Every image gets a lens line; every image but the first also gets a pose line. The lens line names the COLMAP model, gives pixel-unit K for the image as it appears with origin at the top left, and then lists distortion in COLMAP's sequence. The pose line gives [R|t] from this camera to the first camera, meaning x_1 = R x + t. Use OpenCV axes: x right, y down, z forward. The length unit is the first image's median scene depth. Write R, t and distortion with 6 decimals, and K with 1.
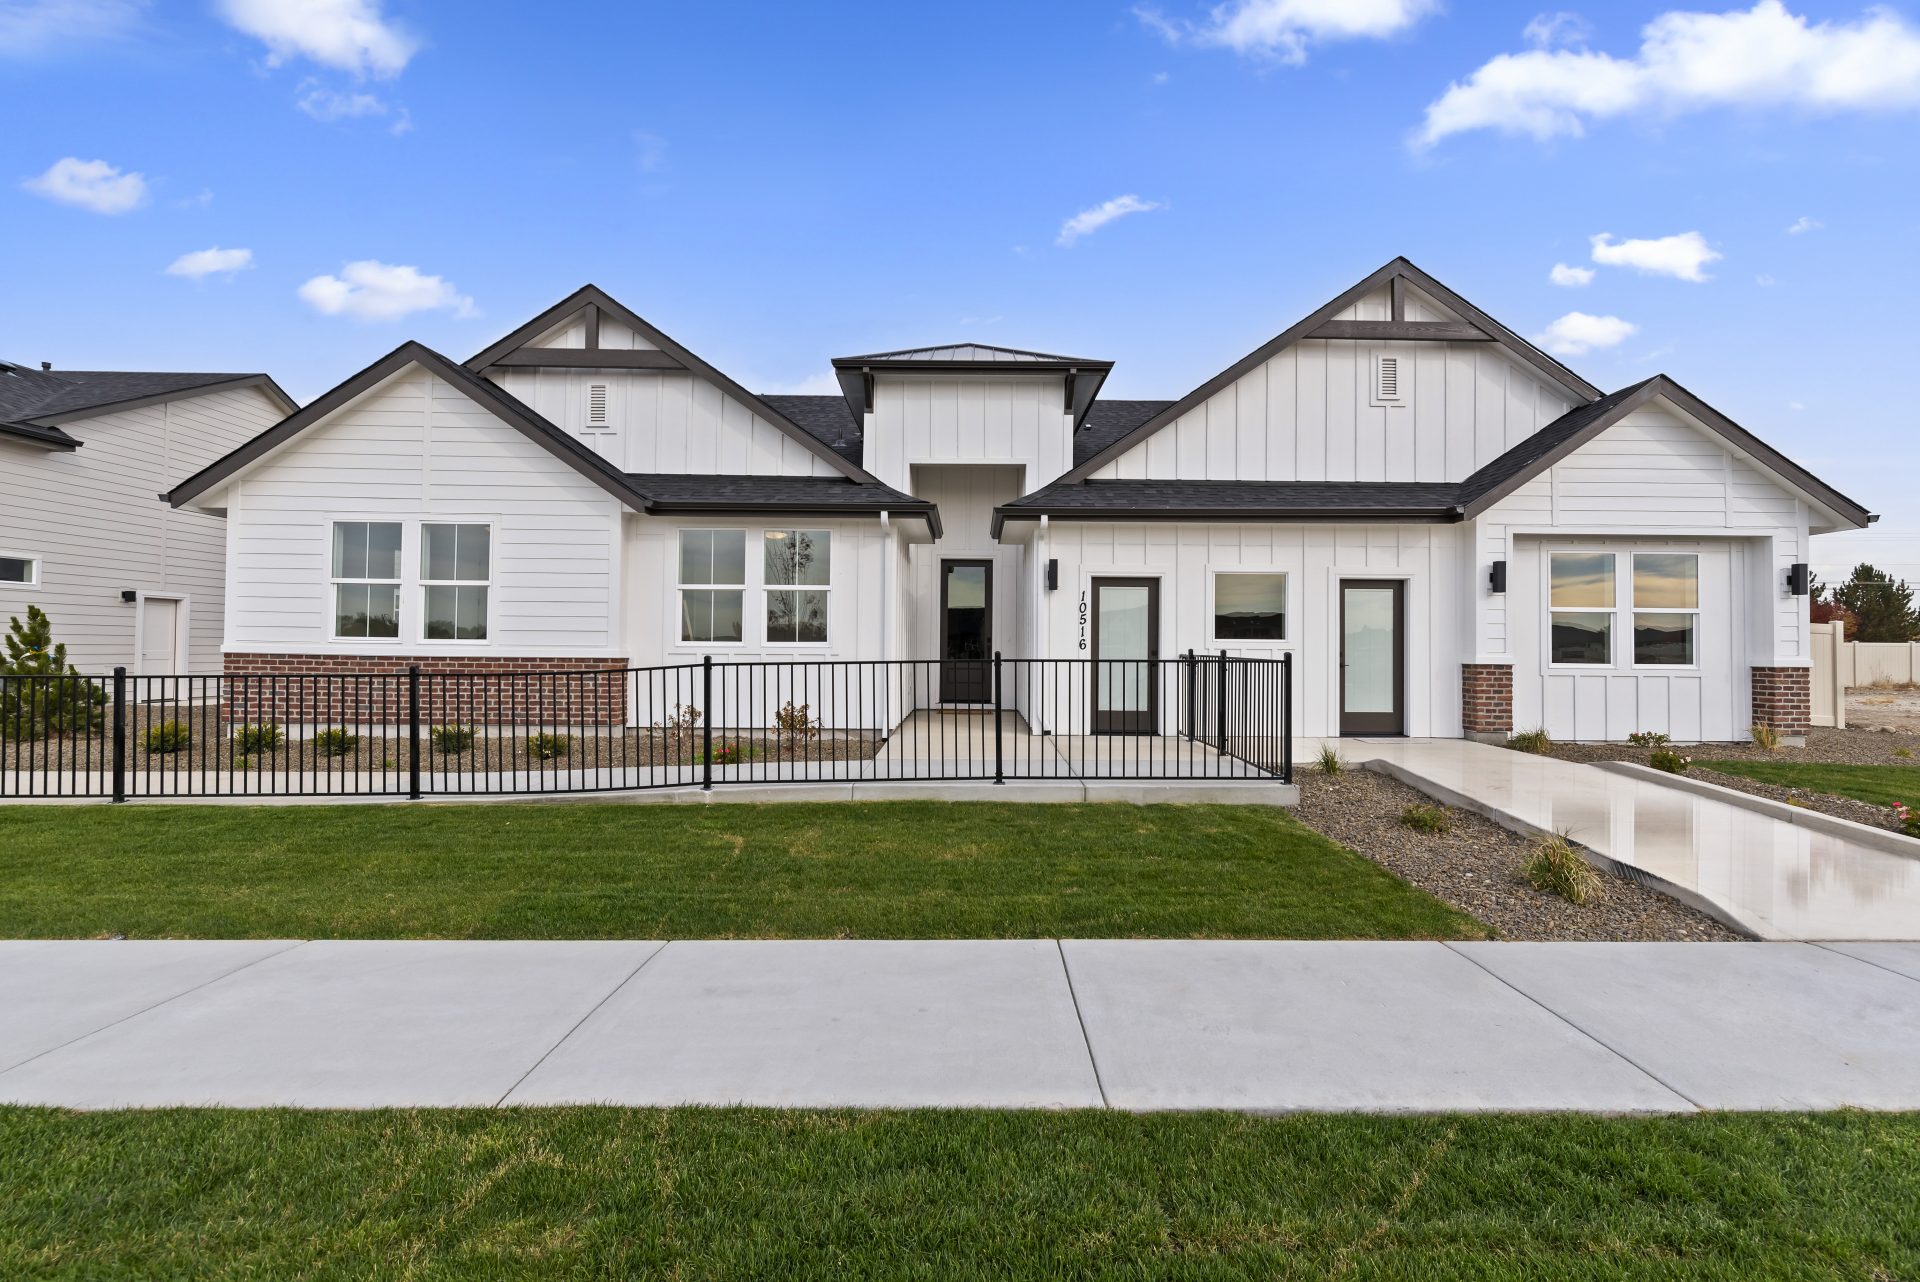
lens RADIAL K [[841.8, 0, 963.8], [0, 841.8, 635.1], [0, 0, 1]] dist [0.000937, -0.000339]
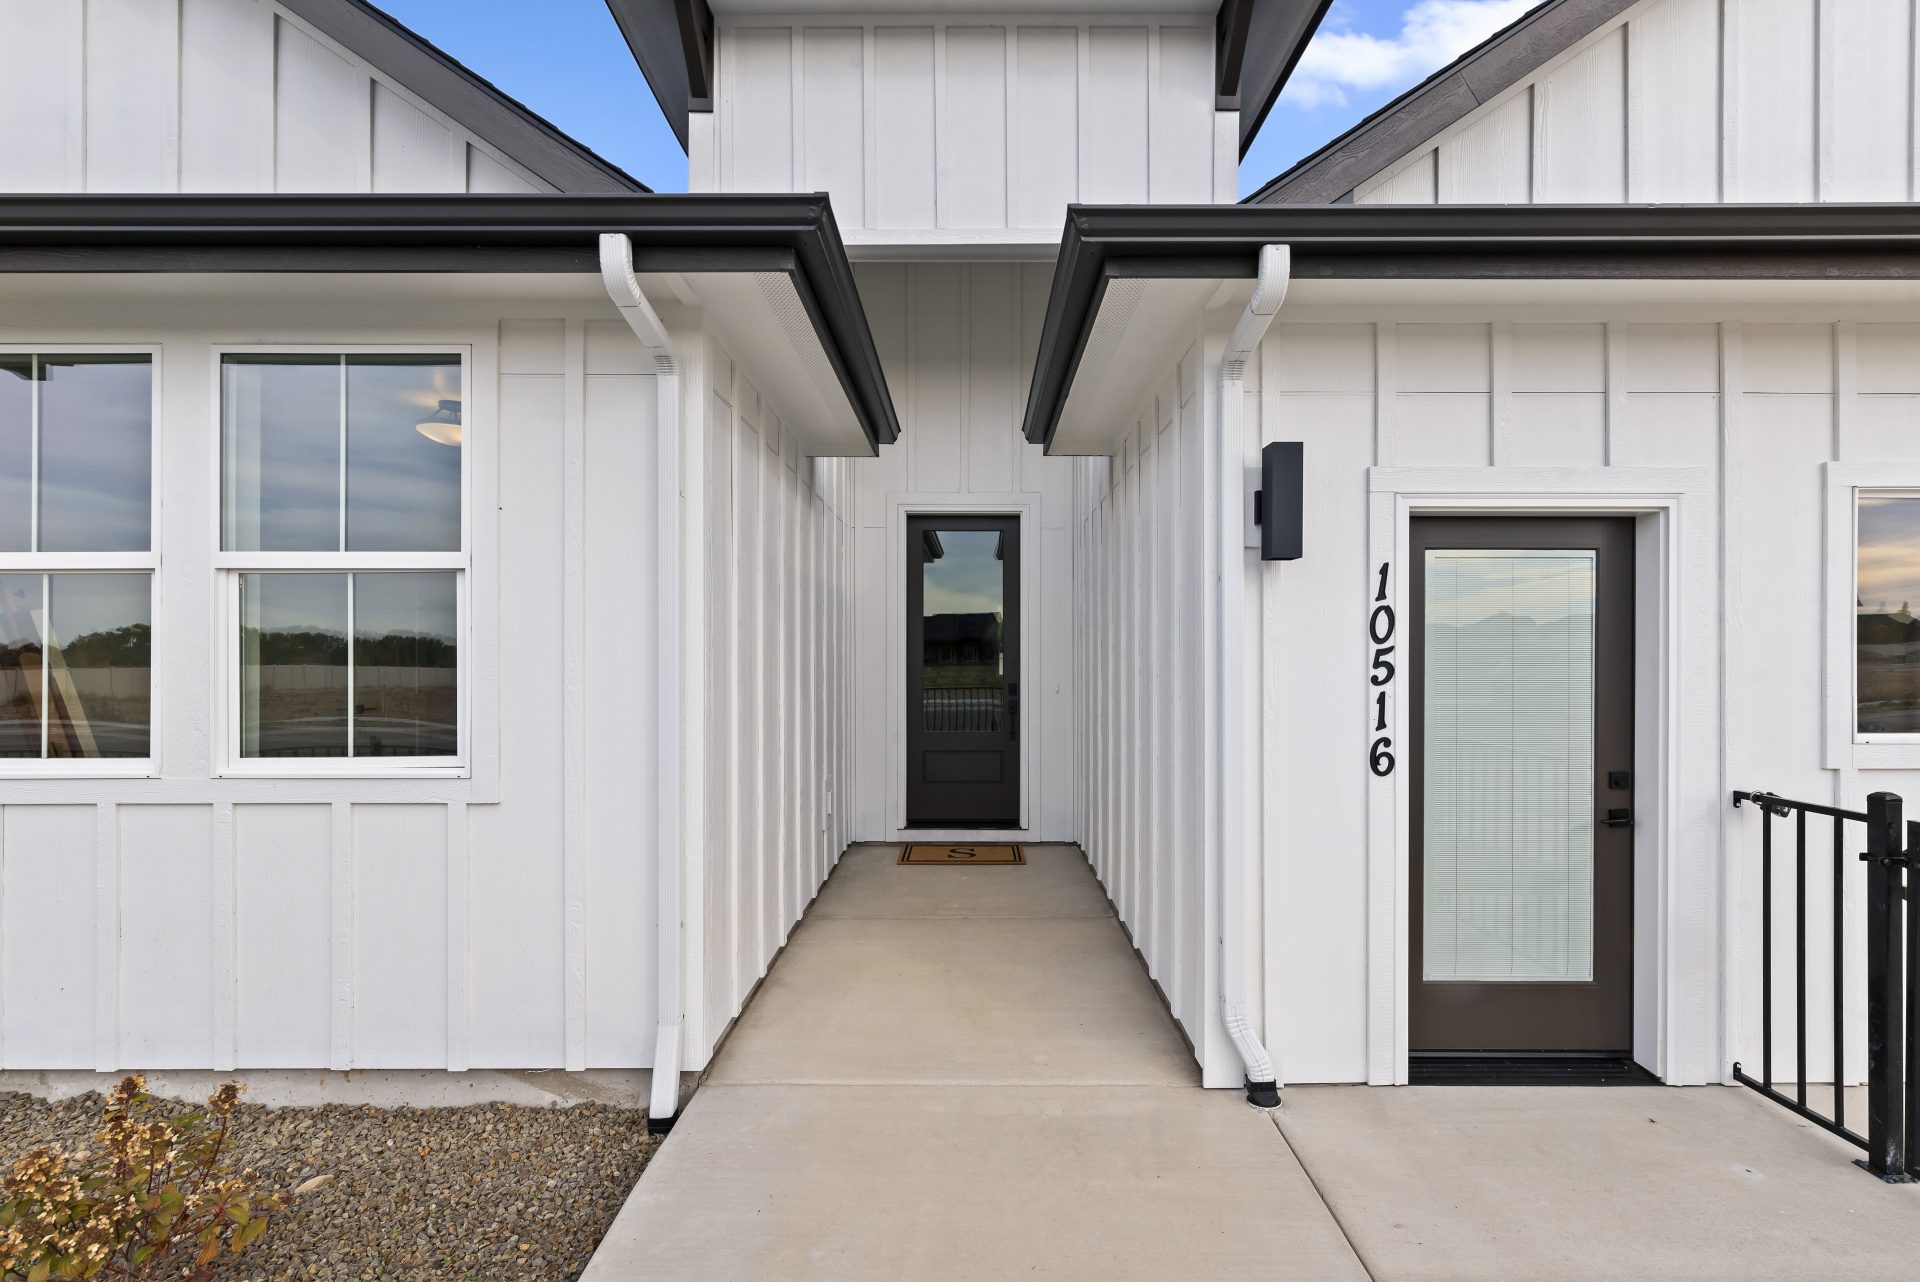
lens RADIAL K [[841.8, 0, 958.5], [0, 841.8, 650.9], [0, 0, 1]] dist [0.000937, -0.000339]
pose [[0.999951, -0.008193, -0.005526, 0.004452], [0.008263, 0.999883, 0.012855, -0.028442], [0.005420, -0.012900, 0.999902, 0.725009]]
